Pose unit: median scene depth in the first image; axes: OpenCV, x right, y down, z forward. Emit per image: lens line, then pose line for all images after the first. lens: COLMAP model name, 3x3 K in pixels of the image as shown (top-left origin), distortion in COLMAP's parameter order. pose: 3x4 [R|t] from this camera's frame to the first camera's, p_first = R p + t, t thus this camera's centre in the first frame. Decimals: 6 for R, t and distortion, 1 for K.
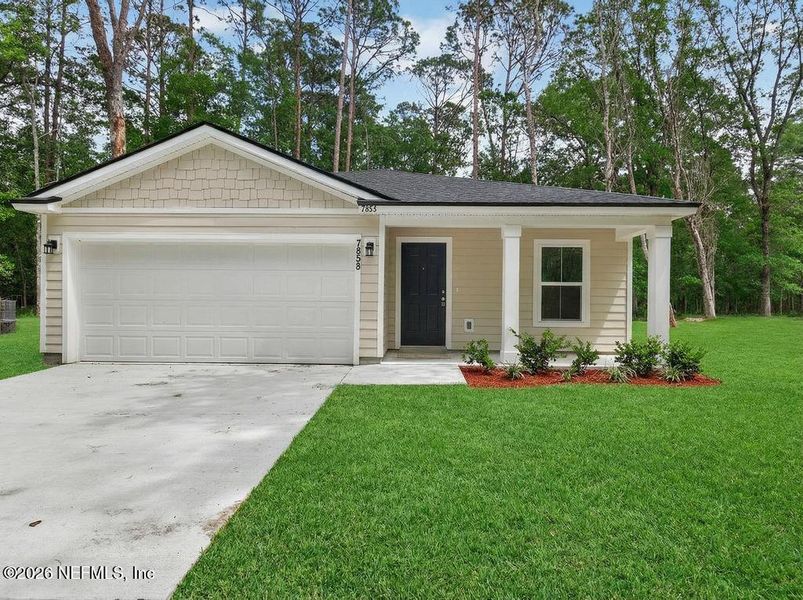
lens RADIAL K [[551.4, 0, 383.6], [0, 551.4, 301.4], [0, 0, 1]] dist [-0.005382, -0.000644]
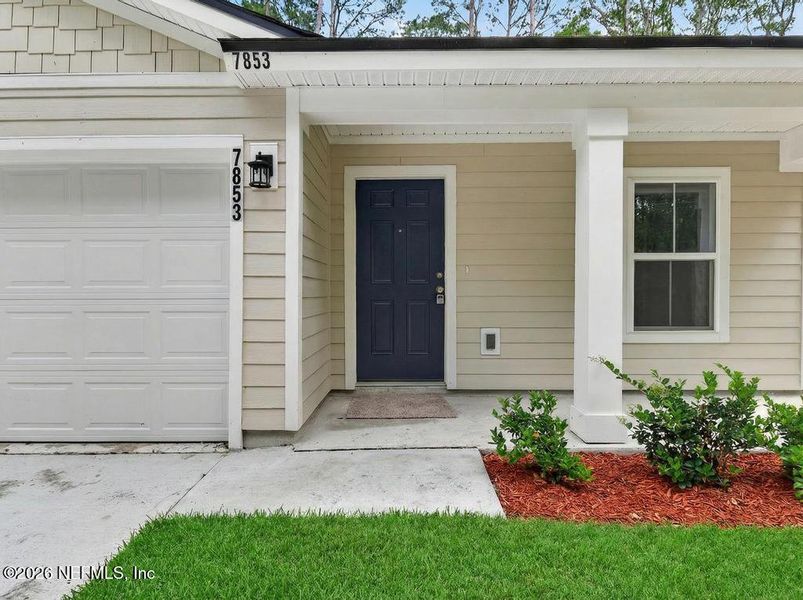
lens RADIAL K [[551.4, 0, 383.6], [0, 551.4, 301.4], [0, 0, 1]] dist [-0.005382, -0.000644]
pose [[0.999781, -0.013397, 0.016078, 0.042521], [0.013143, 0.999789, 0.015803, -0.001686], [-0.016286, -0.015588, 0.999746, 0.434150]]
